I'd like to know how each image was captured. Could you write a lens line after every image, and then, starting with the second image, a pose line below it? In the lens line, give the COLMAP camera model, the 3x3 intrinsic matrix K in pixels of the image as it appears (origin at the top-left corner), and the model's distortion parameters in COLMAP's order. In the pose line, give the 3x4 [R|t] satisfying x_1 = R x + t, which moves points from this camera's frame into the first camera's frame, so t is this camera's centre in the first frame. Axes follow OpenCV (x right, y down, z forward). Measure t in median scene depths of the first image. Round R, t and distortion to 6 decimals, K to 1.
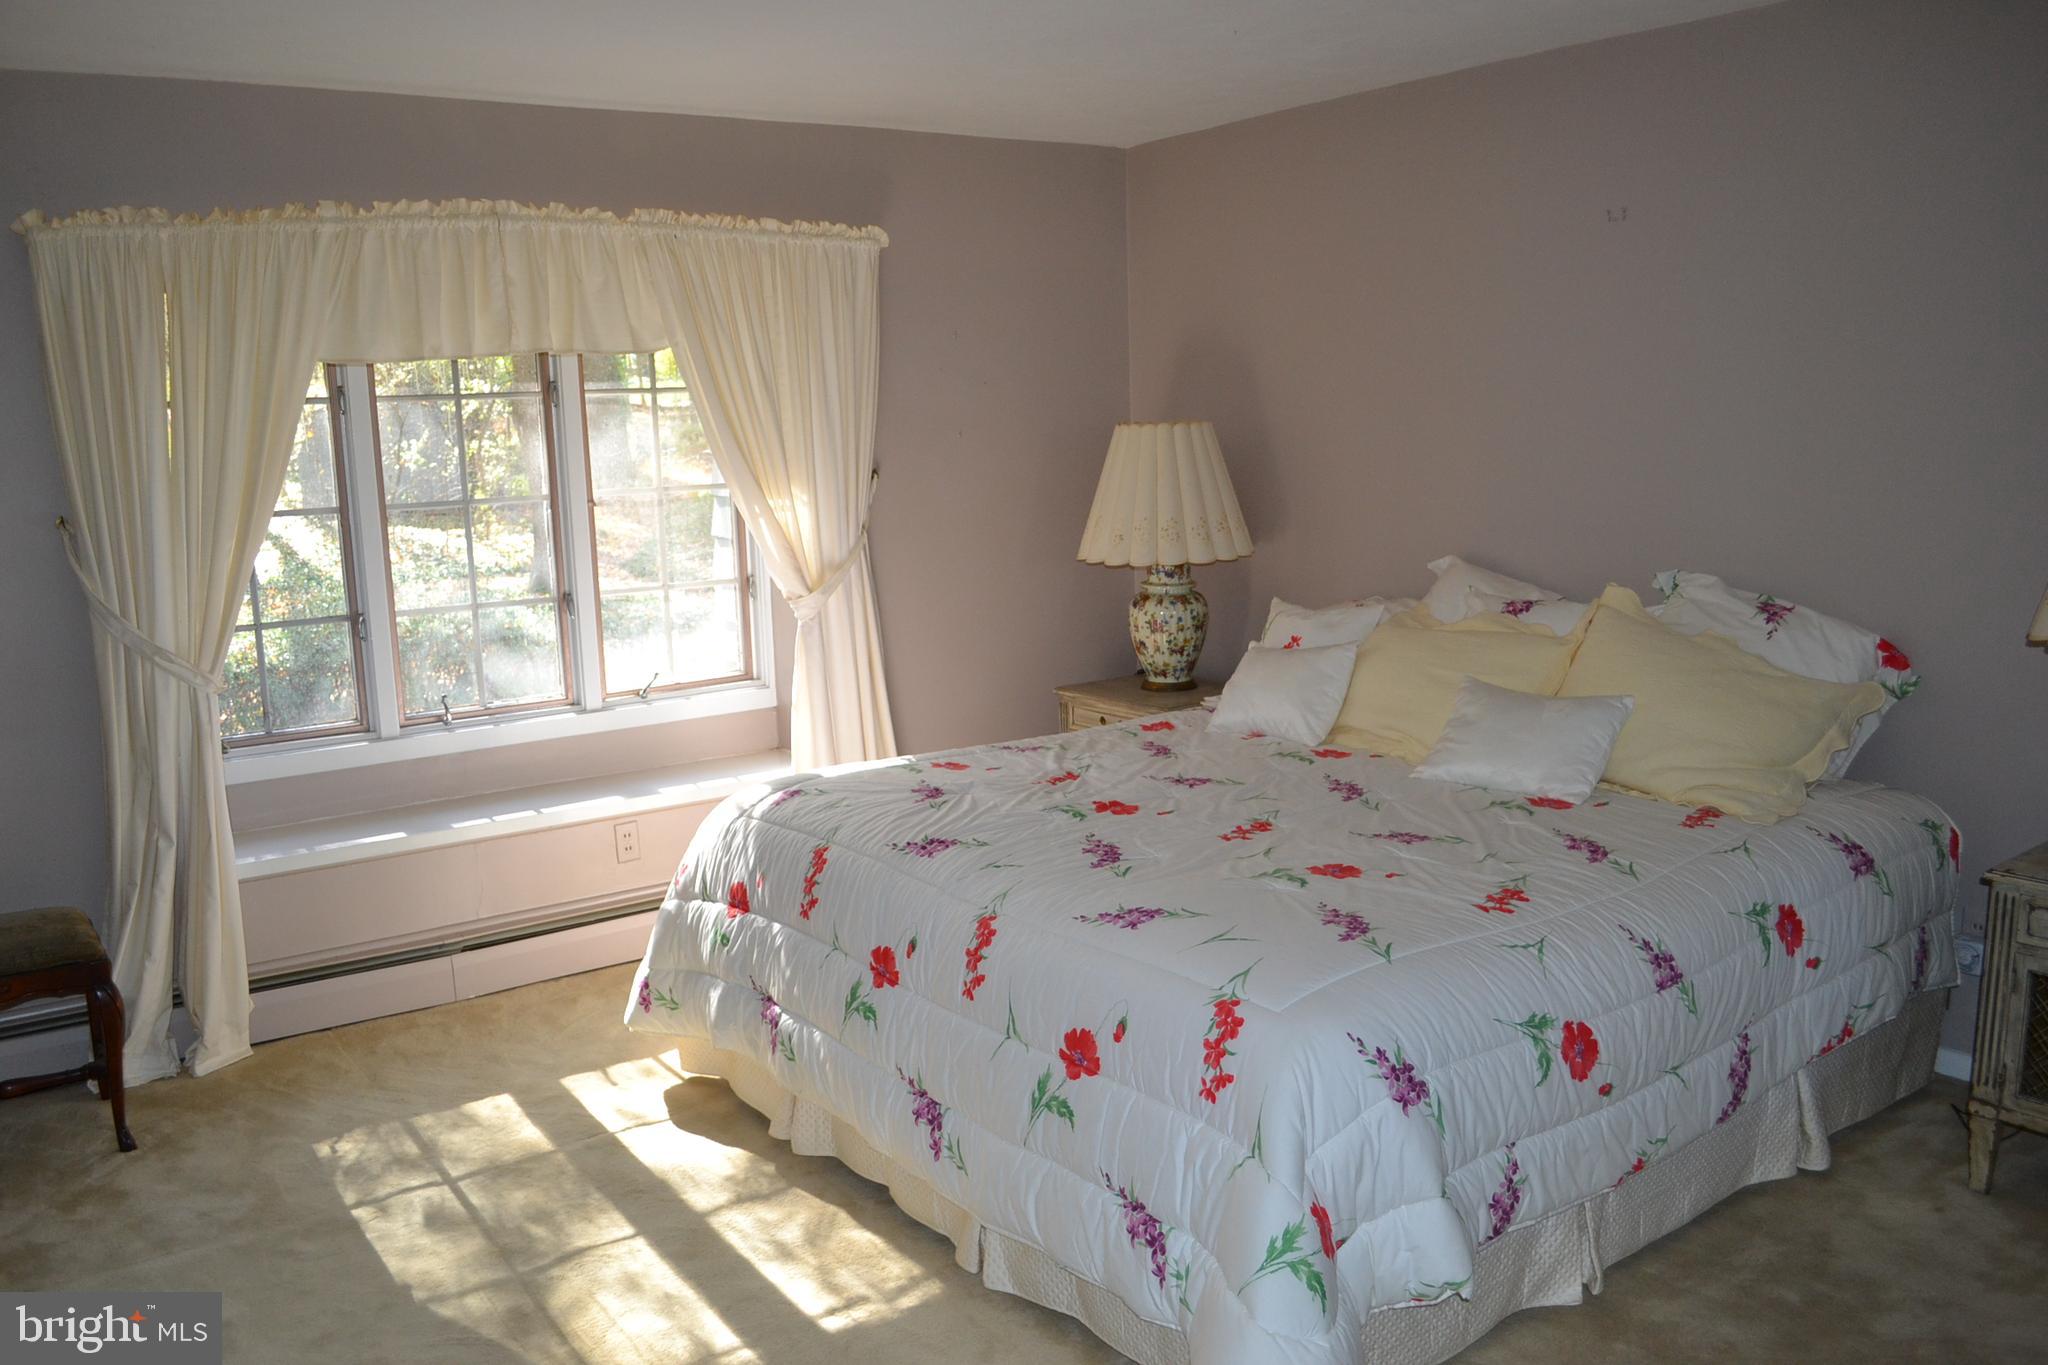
lens RADIAL K [[1634.1, 0, 1017.2], [0, 1634.1, 694.4], [0, 0, 1]] dist [-0.079142, 0.010340]
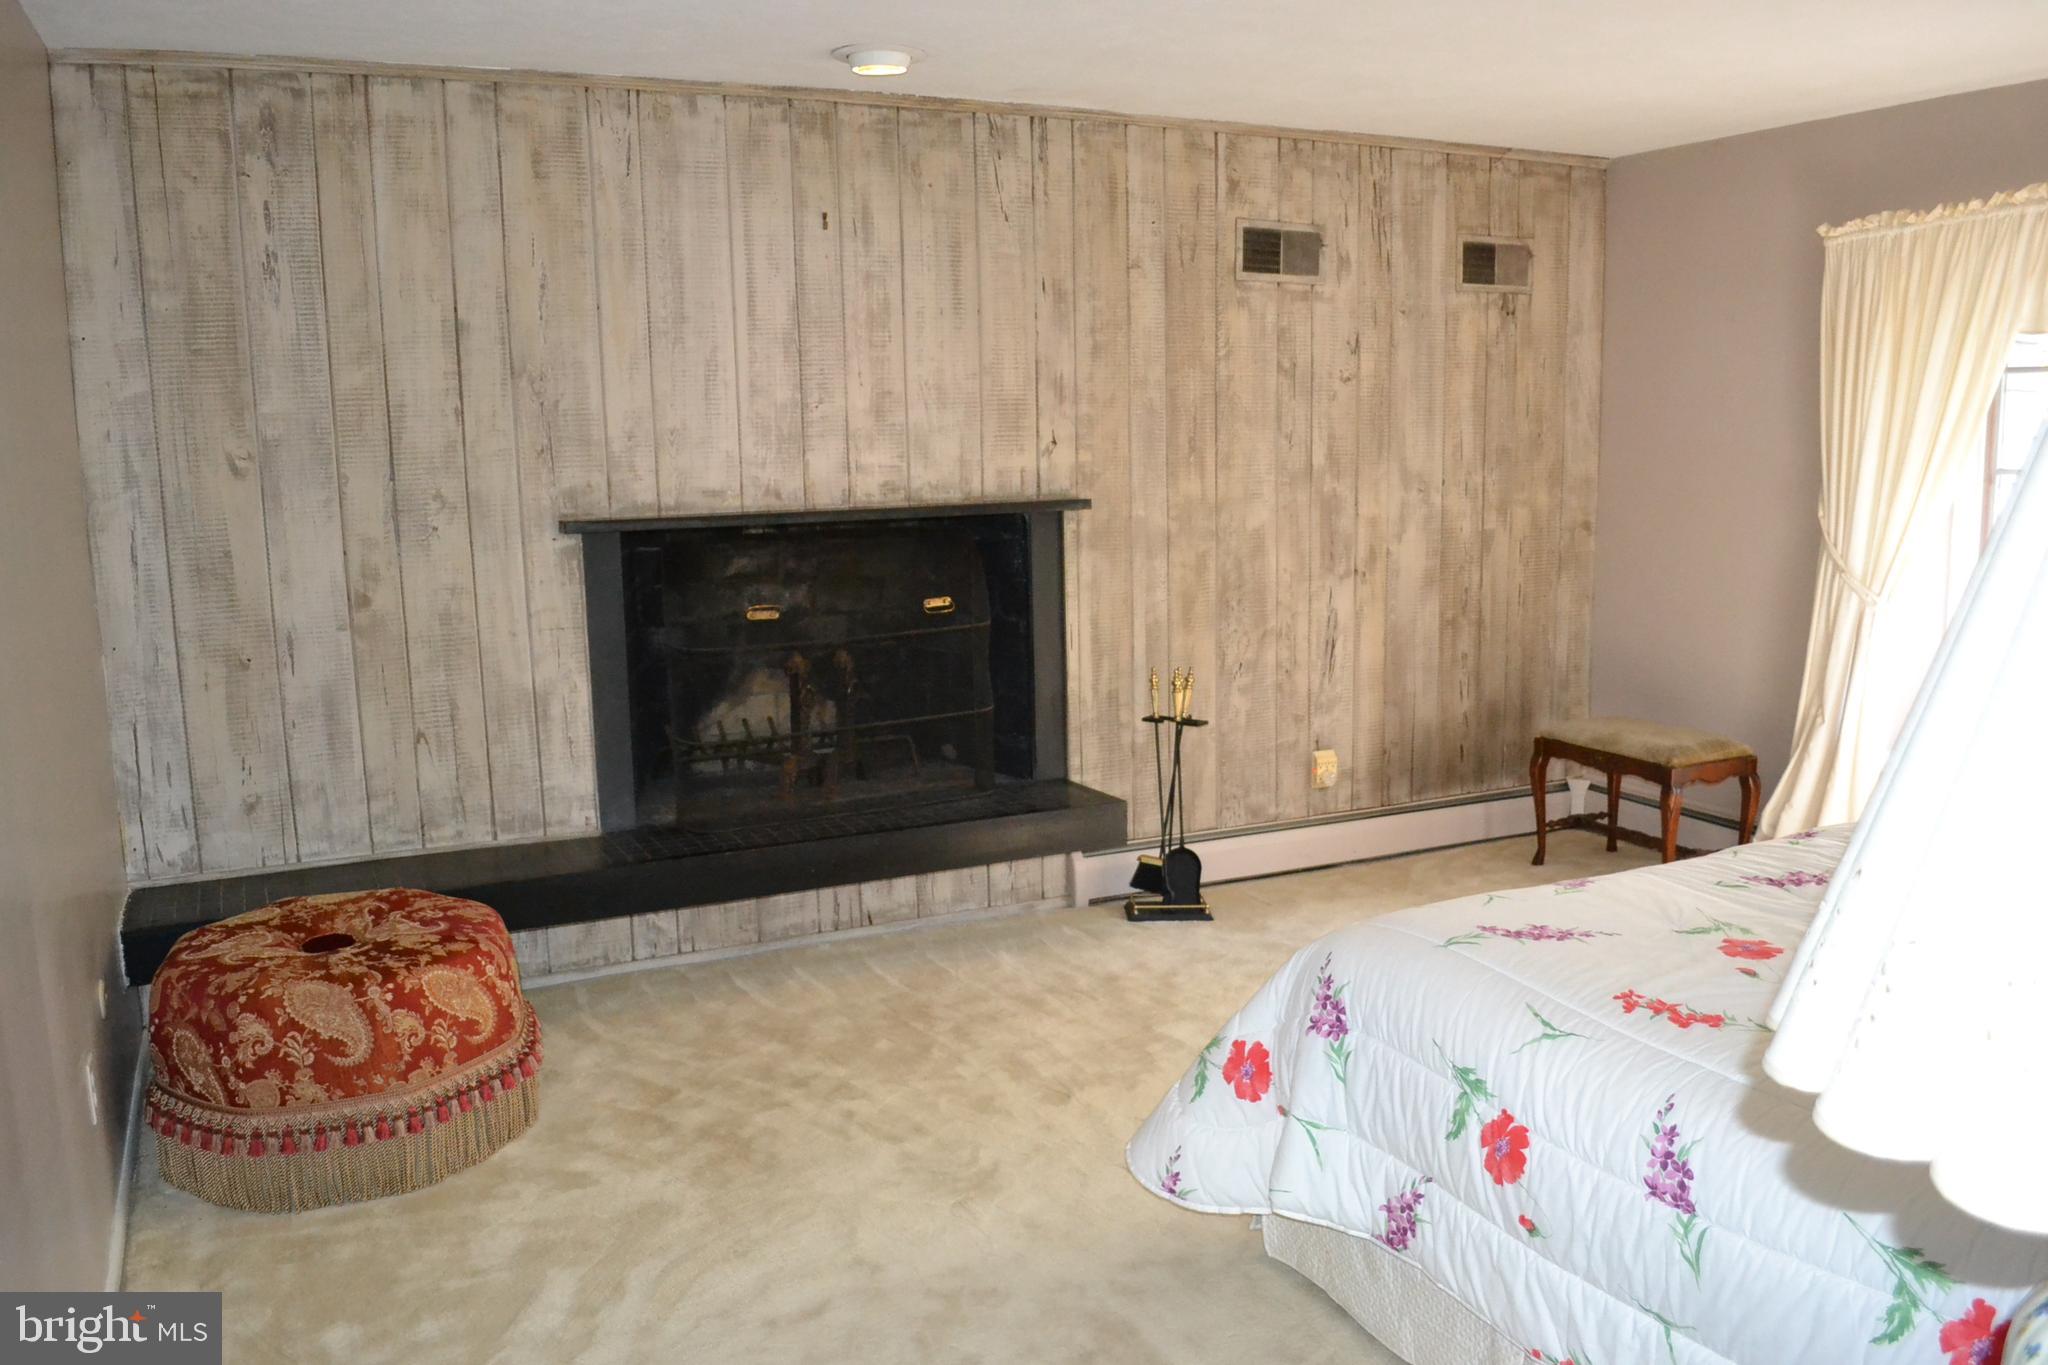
lens RADIAL K [[1634.1, 0, 1017.2], [0, 1634.1, 694.4], [0, 0, 1]] dist [-0.079142, 0.010340]
pose [[-0.165081, 0.194651, -0.966881, 1.152369], [-0.150919, 0.963801, 0.219799, -0.160438], [0.974665, 0.182205, -0.129729, 0.795801]]
